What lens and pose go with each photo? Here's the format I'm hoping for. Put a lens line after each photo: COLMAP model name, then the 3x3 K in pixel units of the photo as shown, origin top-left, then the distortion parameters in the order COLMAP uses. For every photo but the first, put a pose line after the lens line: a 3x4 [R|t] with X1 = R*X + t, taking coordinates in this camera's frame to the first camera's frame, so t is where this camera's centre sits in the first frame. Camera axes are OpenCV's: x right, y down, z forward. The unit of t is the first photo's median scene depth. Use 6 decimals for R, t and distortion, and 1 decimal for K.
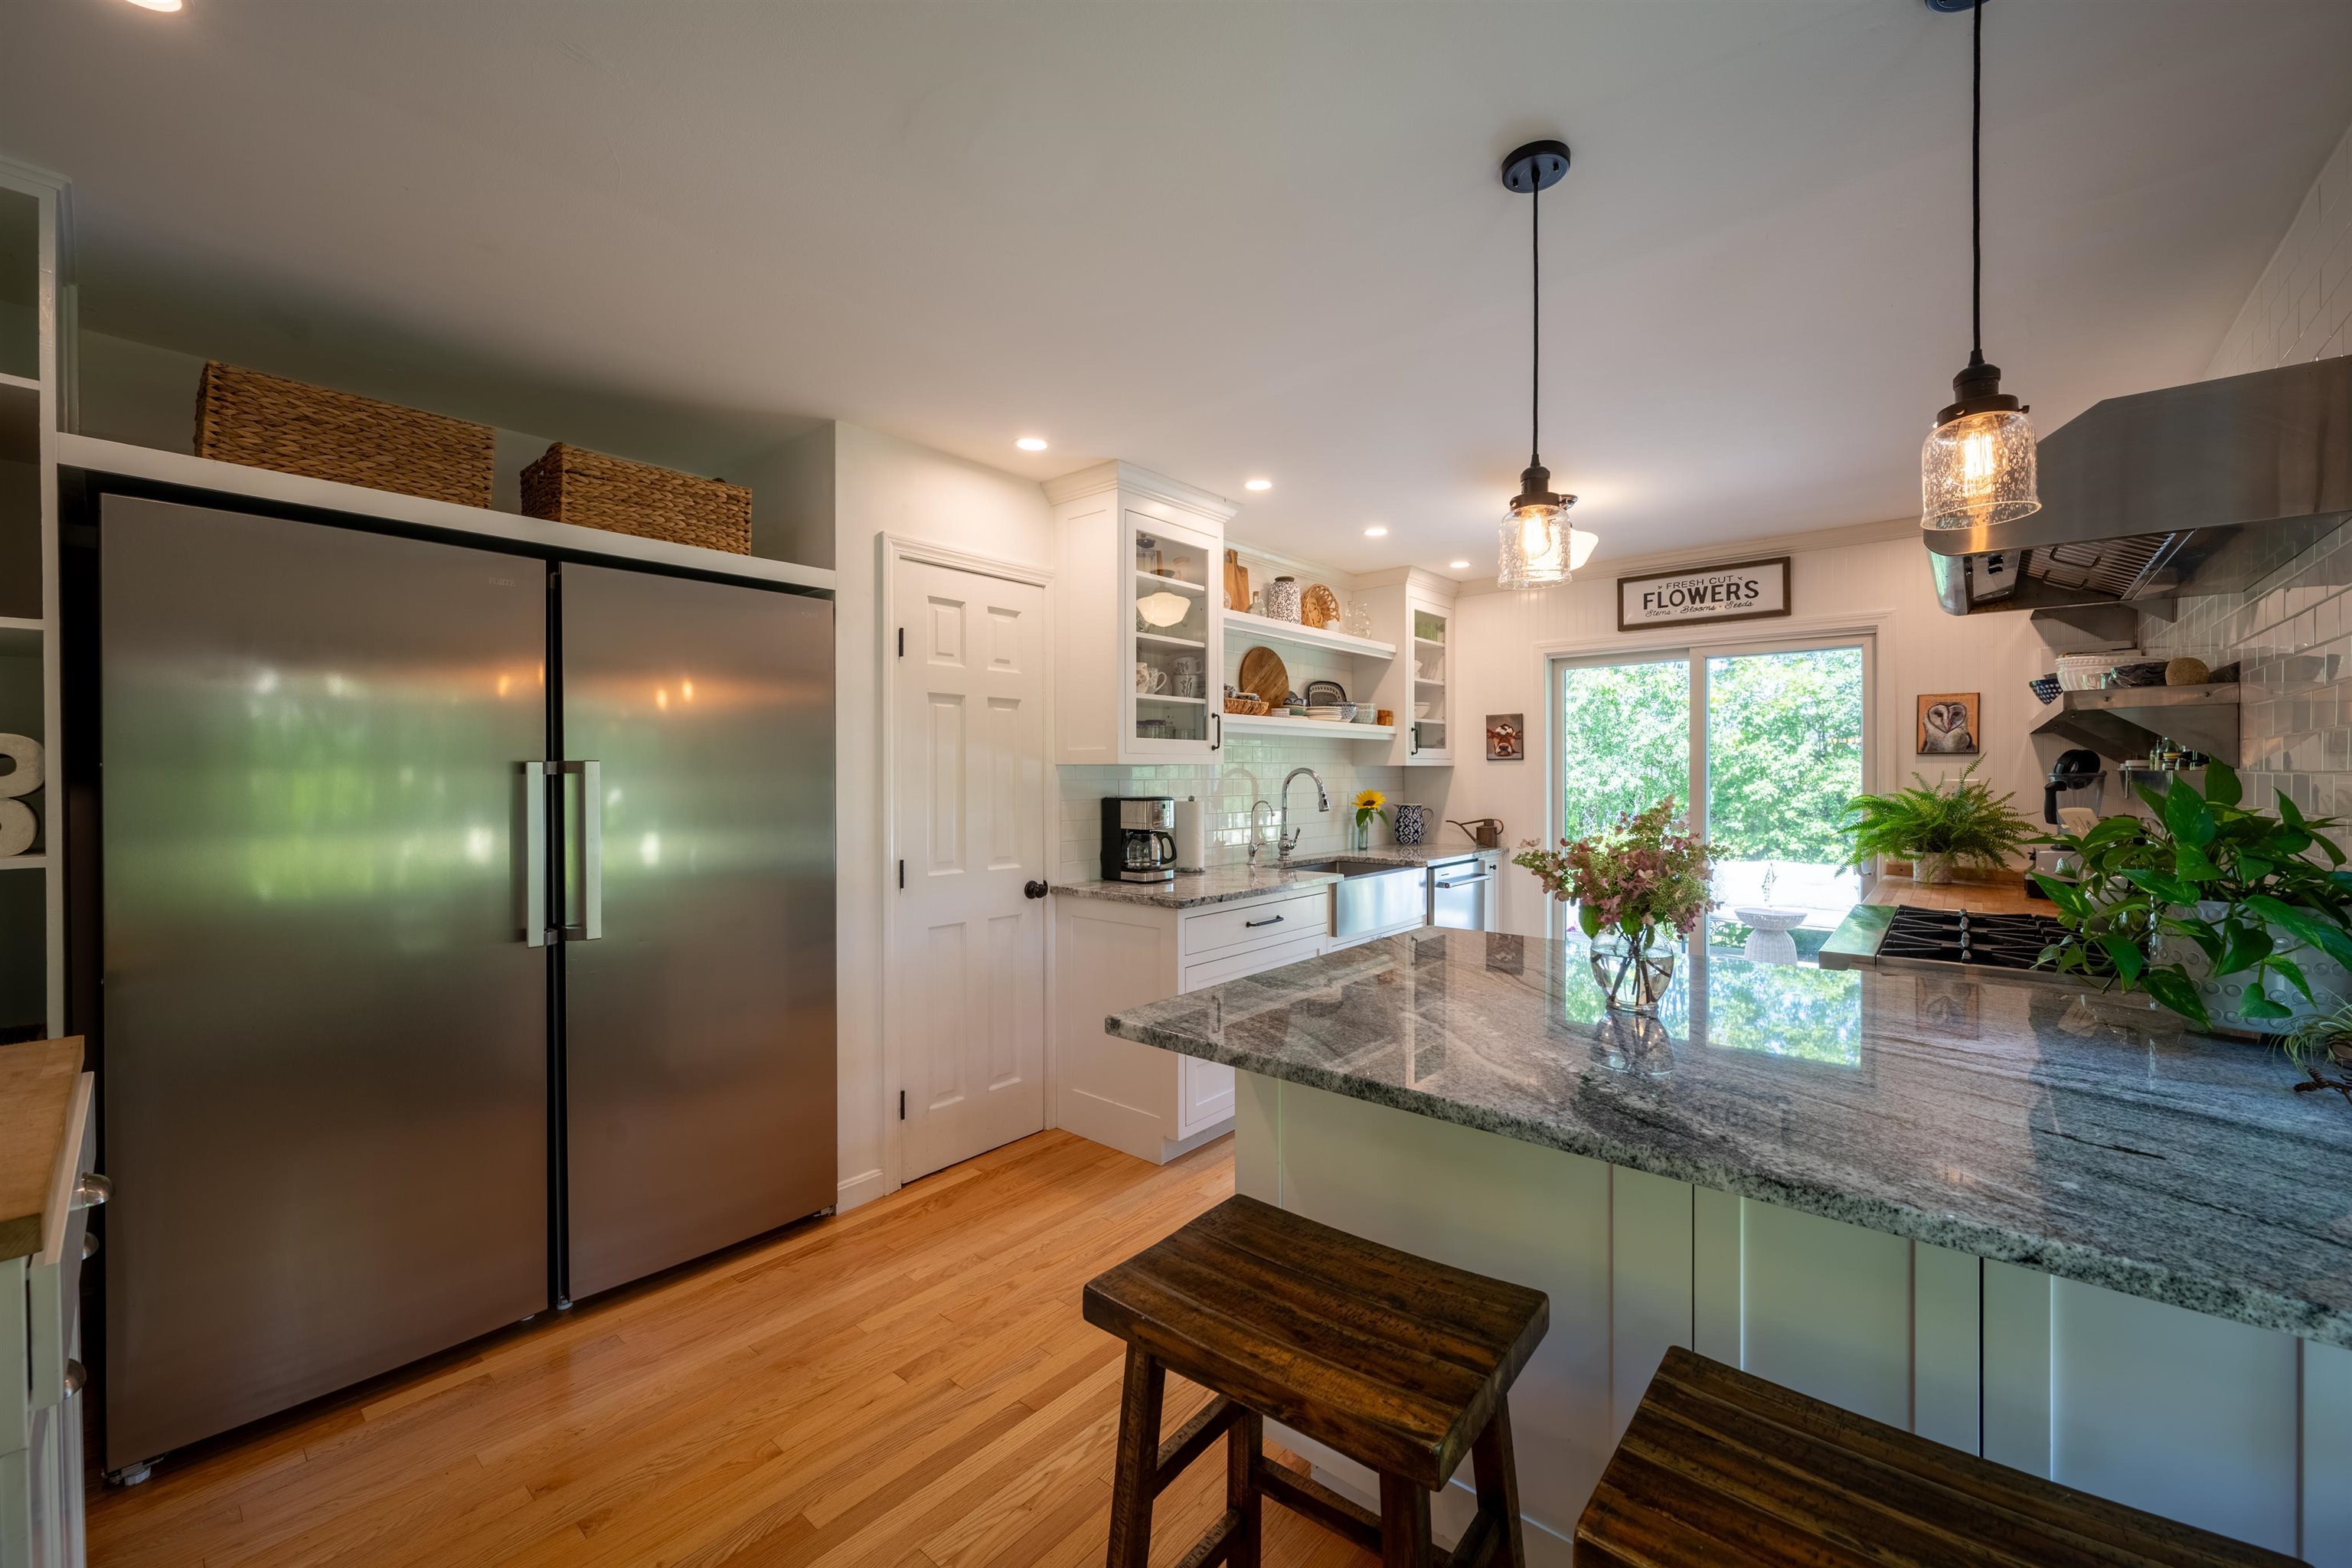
lens RADIAL K [[935.0, 0, 1176.0], [0, 935.0, 784.0], [0, 0, 1]] dist [-0.002477, -0.000246]
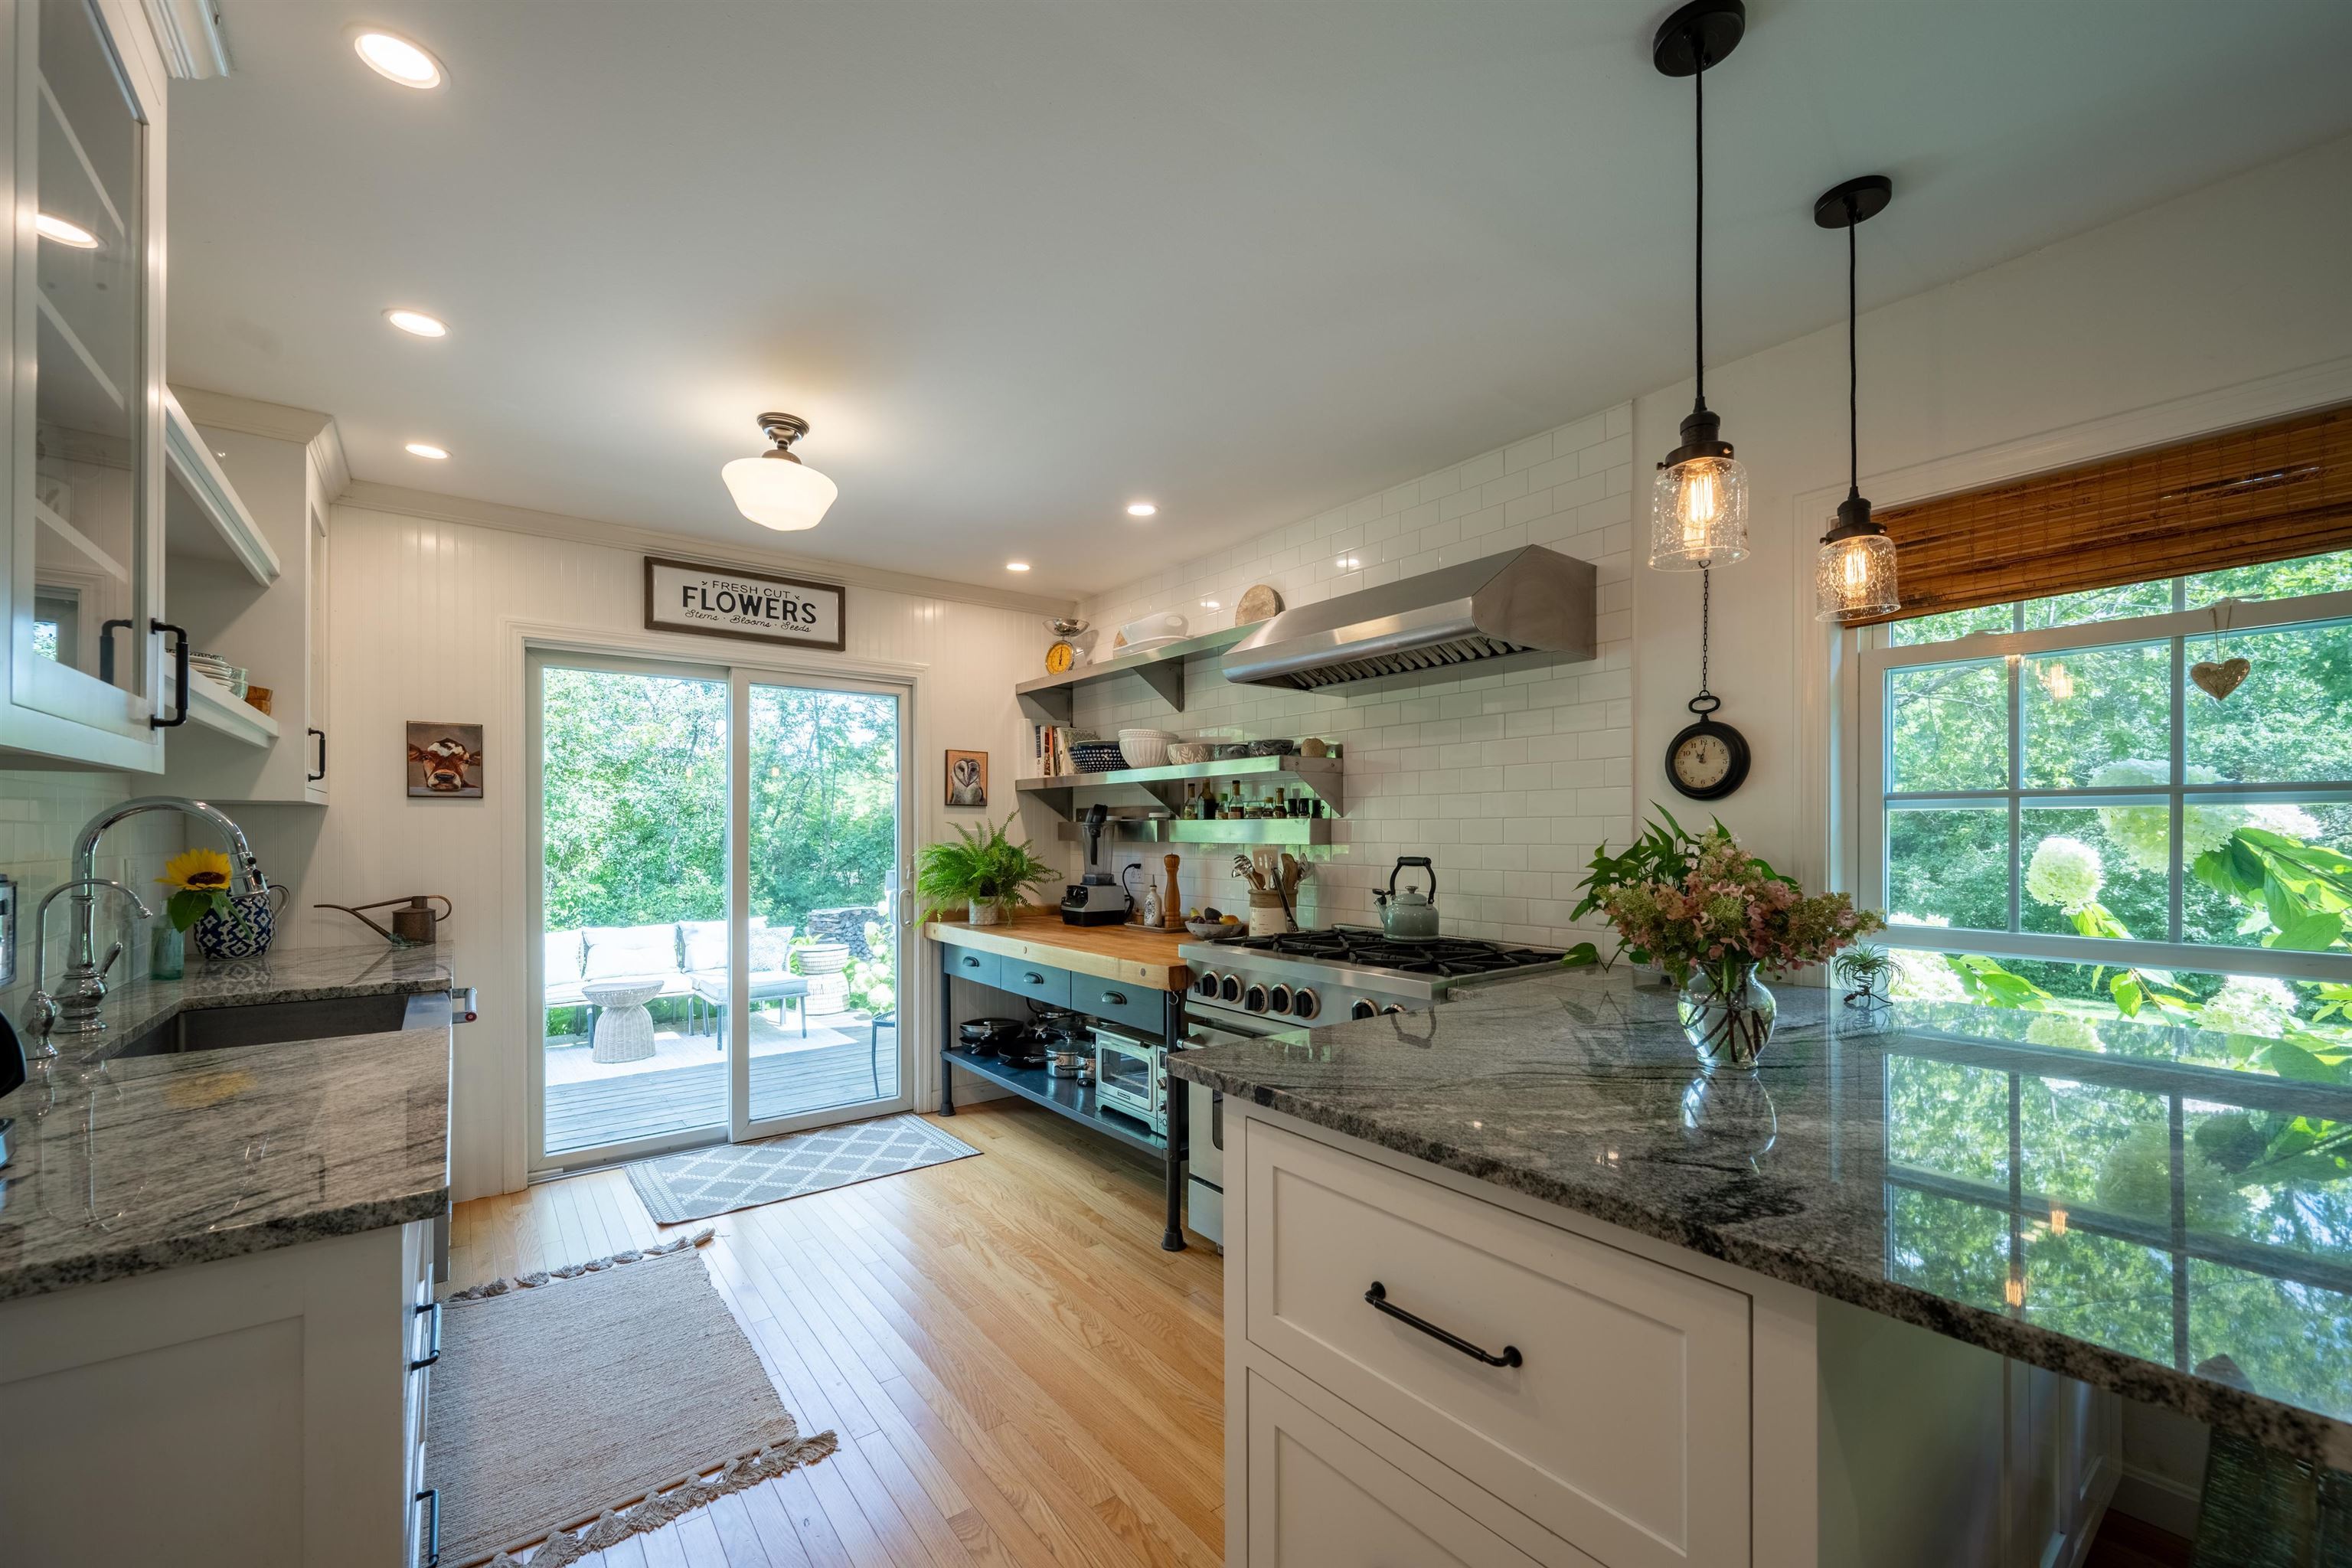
lens RADIAL K [[928.8, 0, 1174.1], [0, 928.8, 839.3], [0, 0, 1]] dist [-0.000061, -0.000037]
pose [[0.197891, -0.007832, 0.980193, -0.170694], [0.009478, 0.999937, 0.006077, 0.002557], [-0.980178, 0.008088, 0.197953, 0.475762]]
